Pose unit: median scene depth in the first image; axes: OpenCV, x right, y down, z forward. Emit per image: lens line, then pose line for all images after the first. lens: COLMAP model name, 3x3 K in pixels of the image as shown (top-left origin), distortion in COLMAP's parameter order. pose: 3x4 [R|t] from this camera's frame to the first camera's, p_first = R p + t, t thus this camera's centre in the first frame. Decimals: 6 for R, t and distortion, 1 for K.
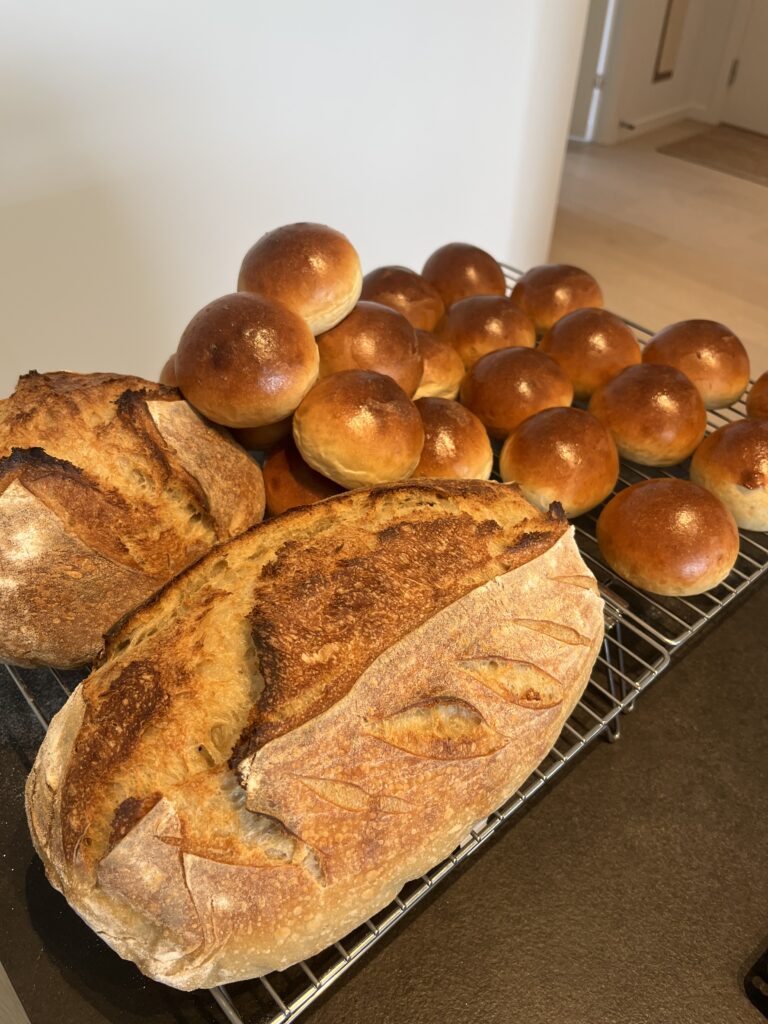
lens RADIAL K [[800.0, 0, 385.4], [0, 800.0, 510.3], [0, 0, 1]] dist [0.047327, -0.091662]
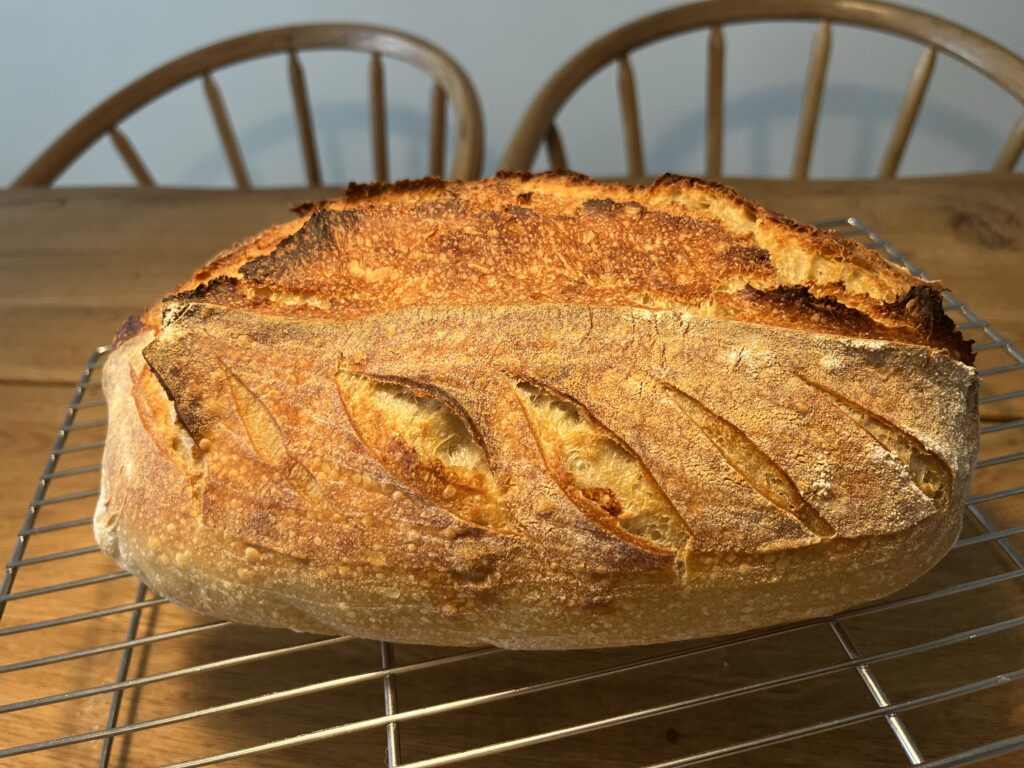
lens RADIAL K [[800.0, 0, 509.9], [0, 800.0, 412.1], [0, 0, 1]] dist [0.047327, -0.091662]
pose [[0.647058, 0.424137, -0.633580, 0.495849], [-0.438738, 0.886750, 0.145546, 0.129542], [0.623559, 0.183799, 0.759863, 0.544550]]
